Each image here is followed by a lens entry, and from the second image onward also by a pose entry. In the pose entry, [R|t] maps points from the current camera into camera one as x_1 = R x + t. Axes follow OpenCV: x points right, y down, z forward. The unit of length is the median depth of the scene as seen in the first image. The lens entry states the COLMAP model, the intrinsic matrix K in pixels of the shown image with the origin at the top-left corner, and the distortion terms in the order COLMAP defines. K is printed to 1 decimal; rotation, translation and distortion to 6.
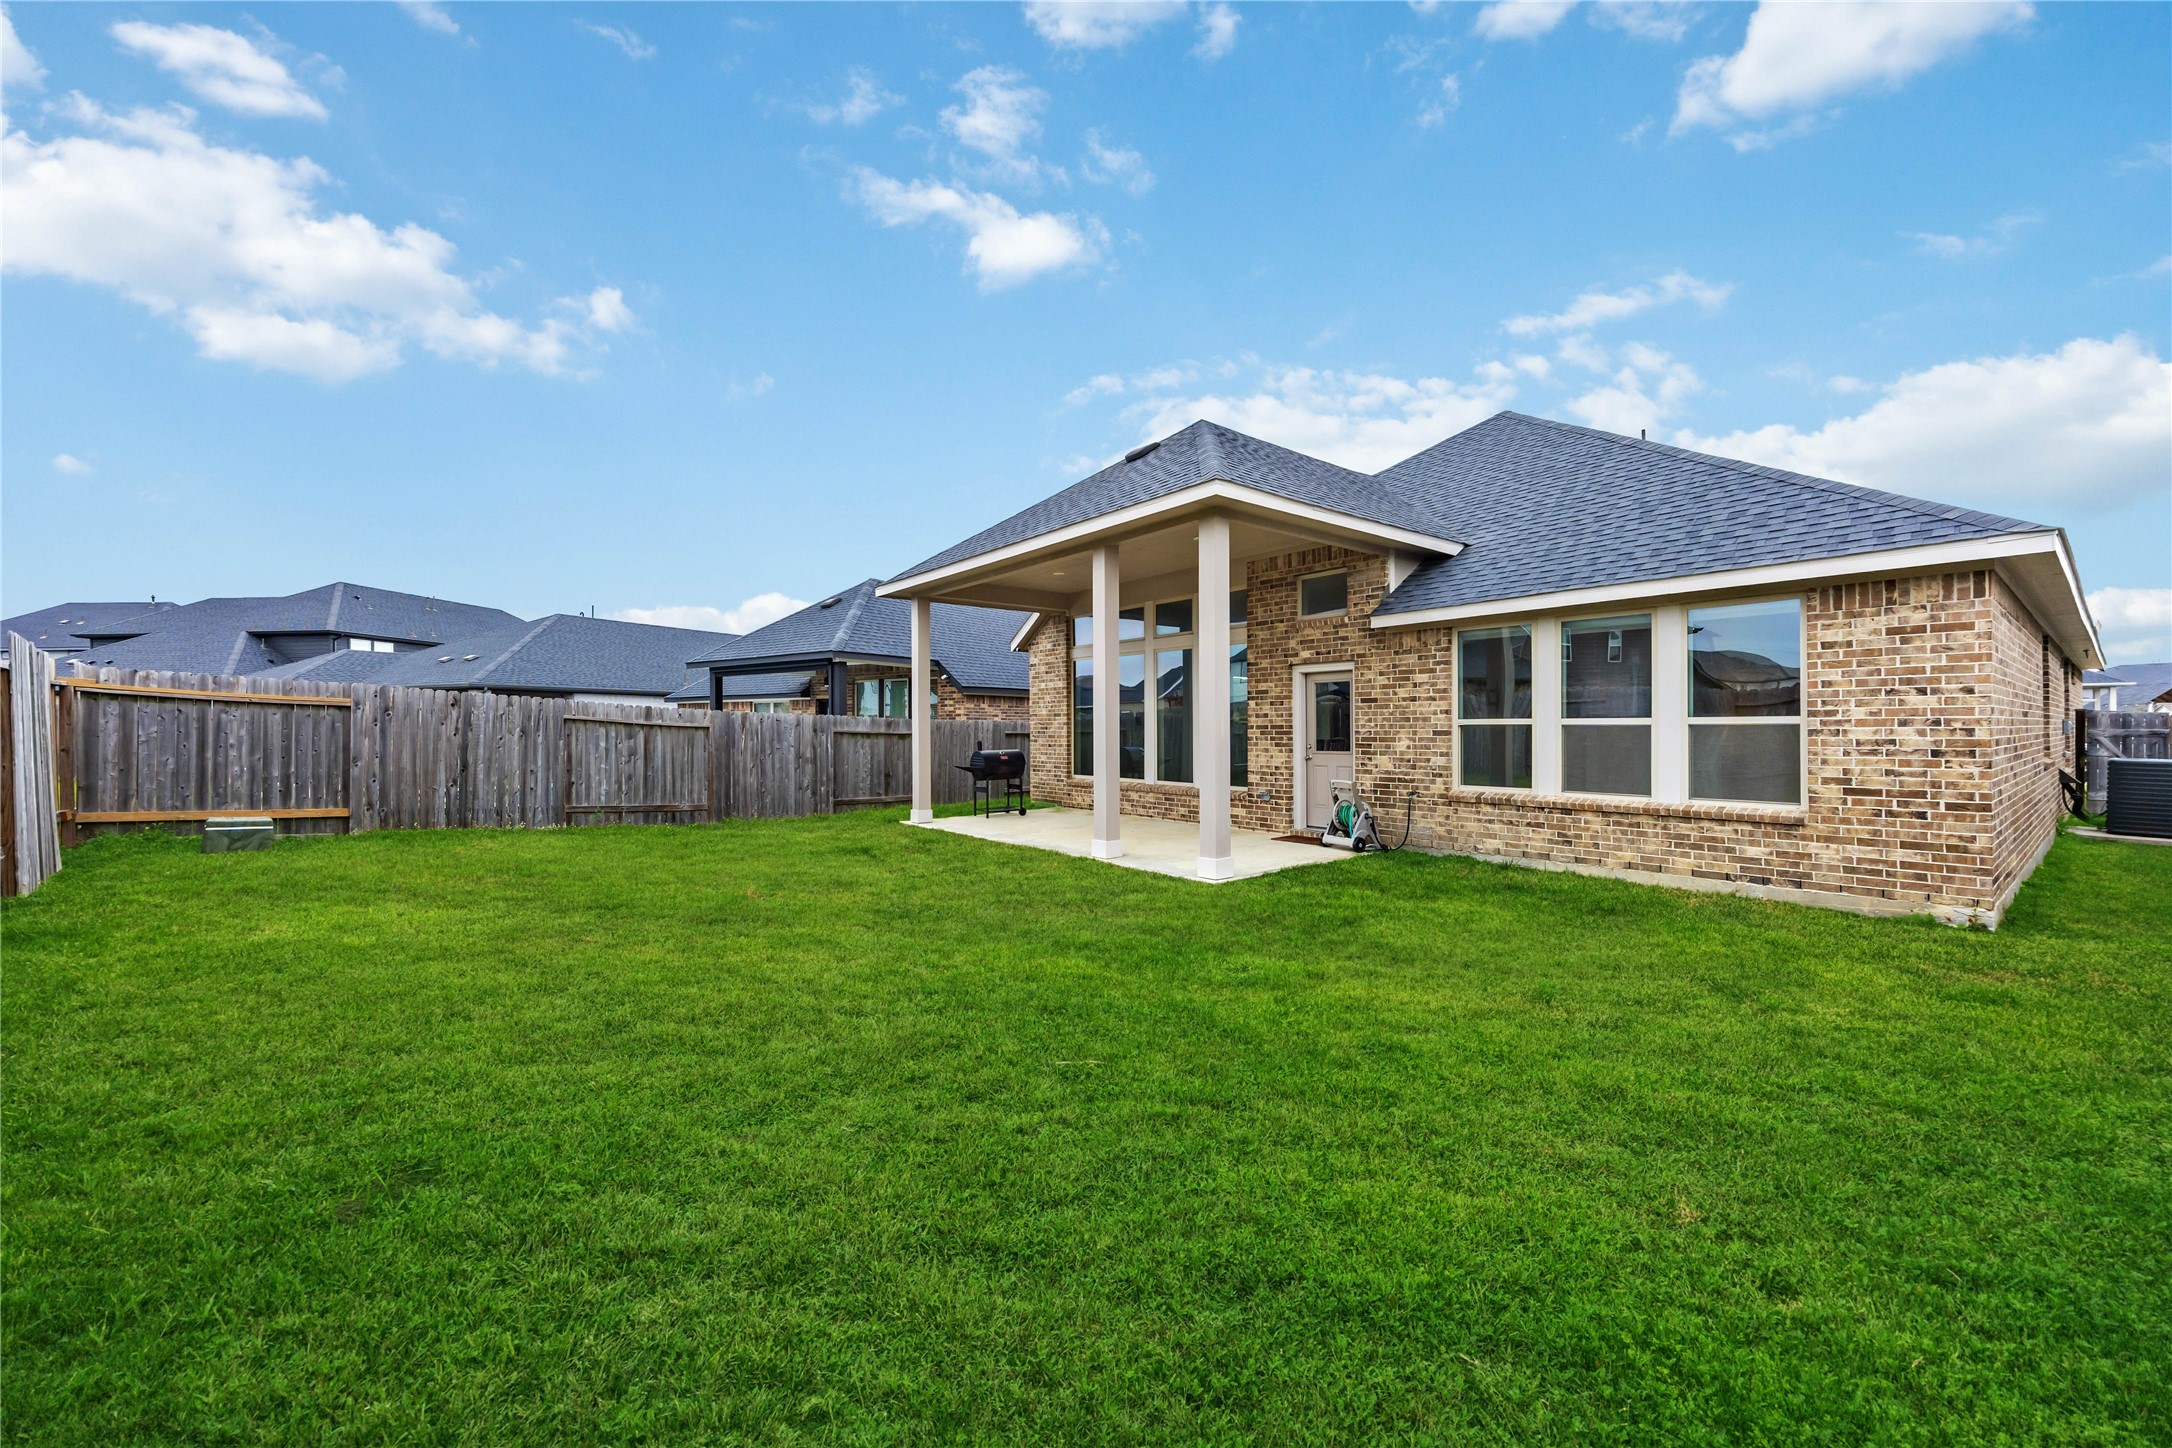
lens RADIAL K [[832.2, 0, 1083.2], [0, 832.2, 723.2], [0, 0, 1]] dist [0.000887, 0.000082]
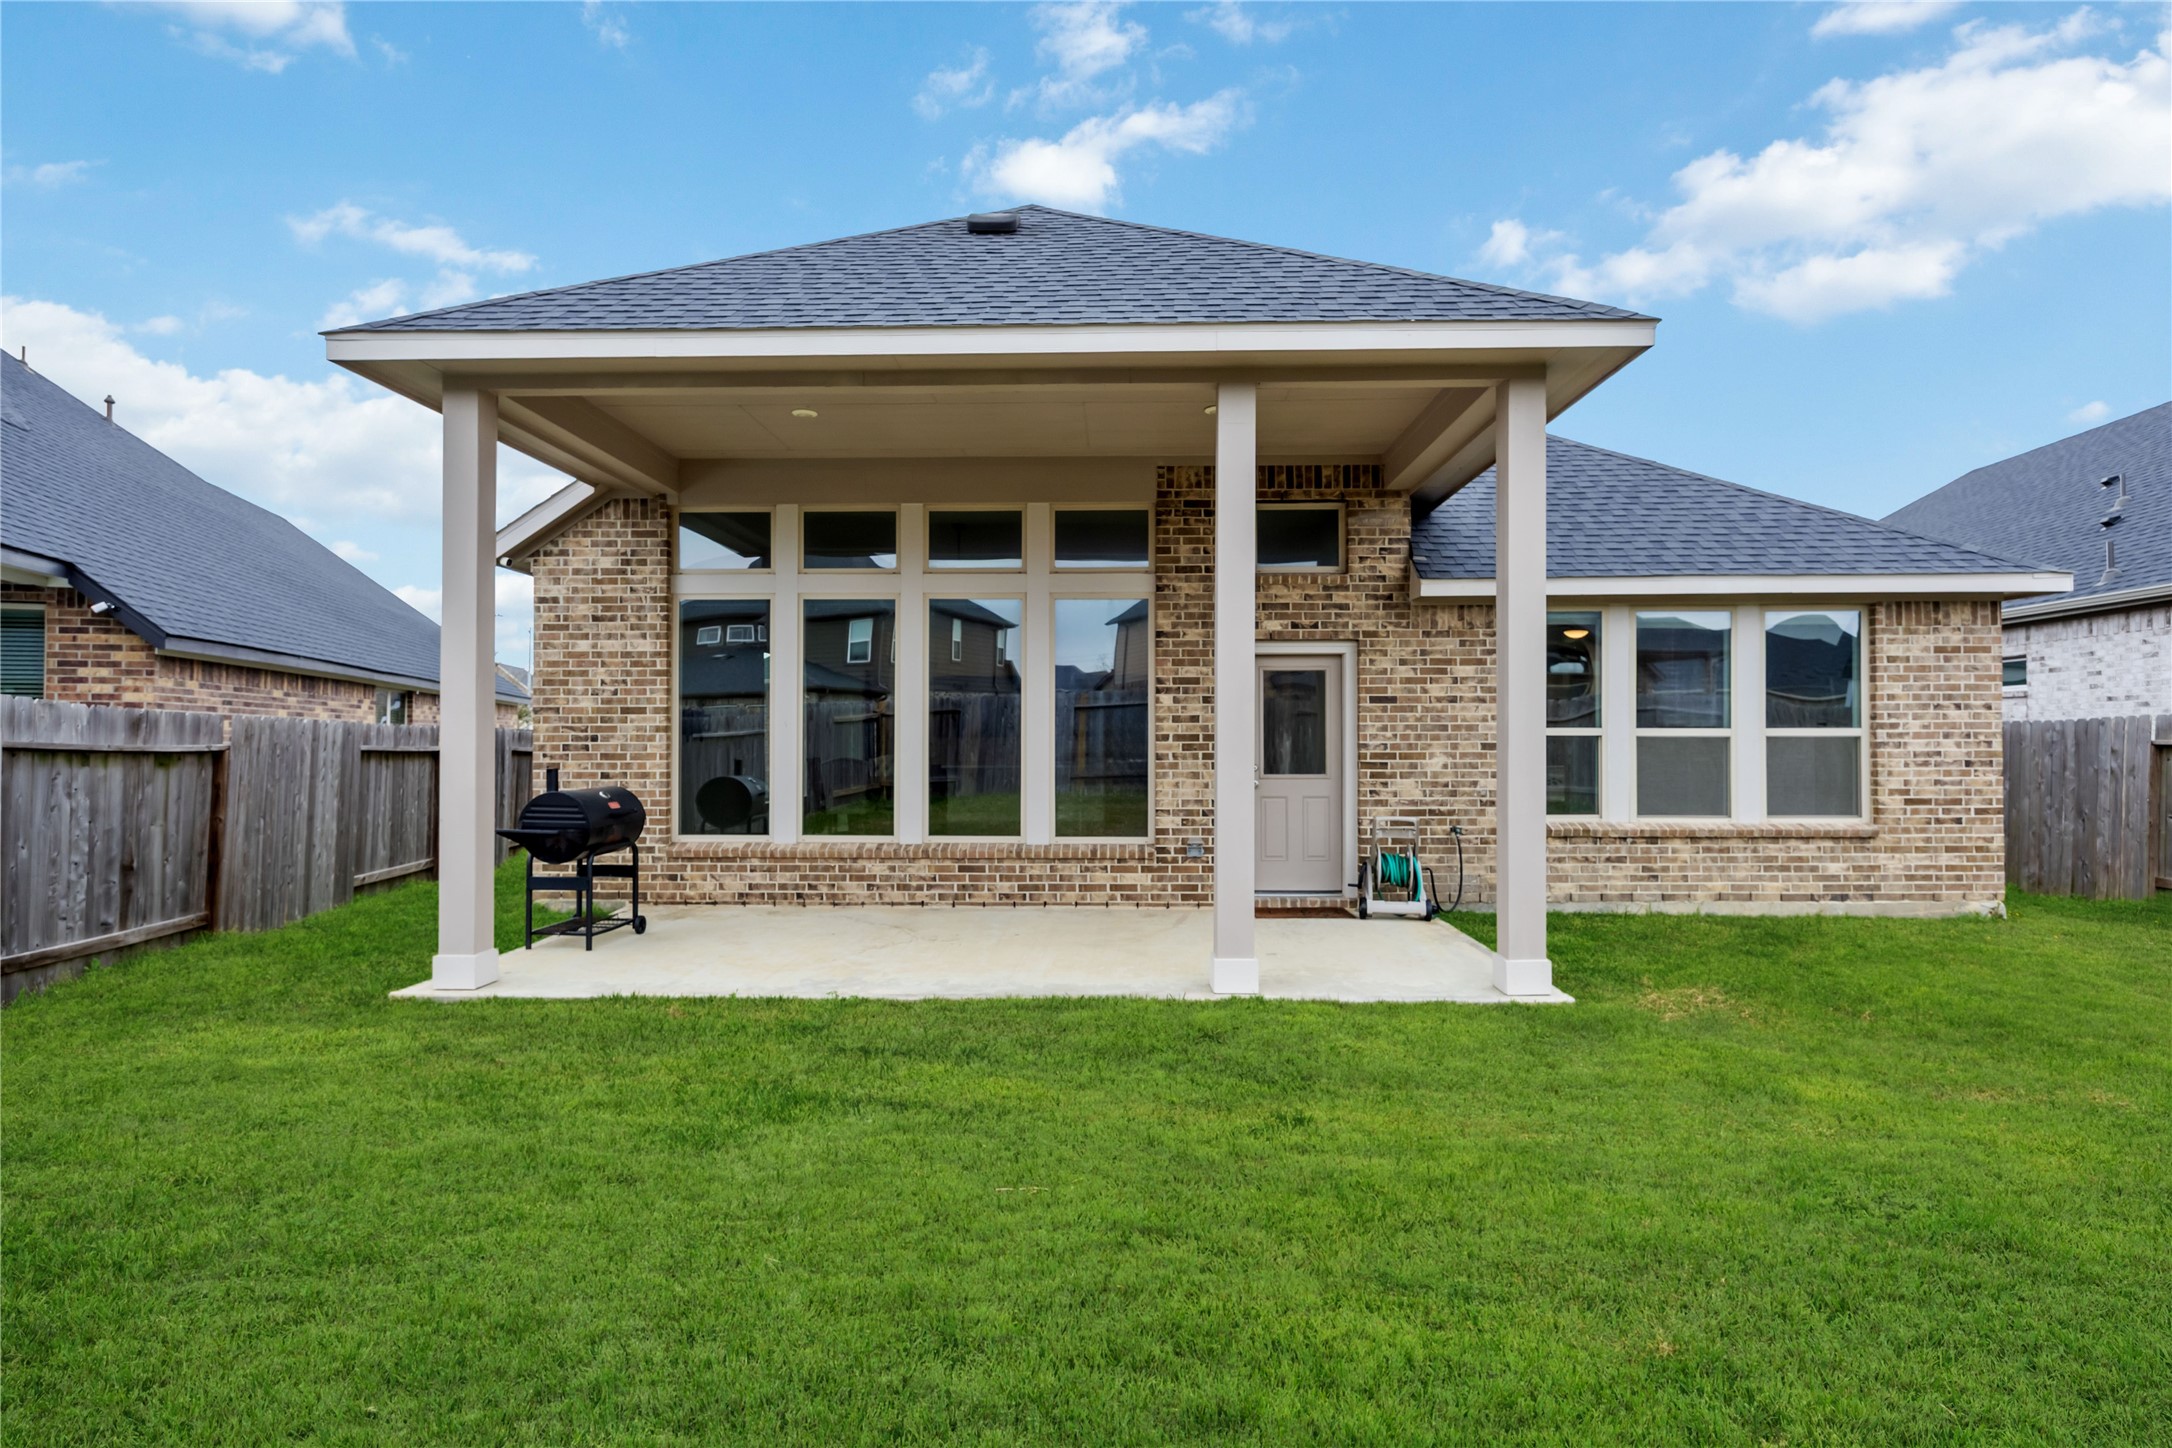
lens RADIAL K [[1122.3, 0, 1099.2], [0, 1122.3, 730.5], [0, 0, 1]] dist [0.001137, -0.000228]
pose [[0.635826, 0.012381, 0.771733, -0.560724], [-0.006178, 0.999921, -0.010951, 0.010610], [-0.771808, 0.002195, 0.635852, 0.624978]]
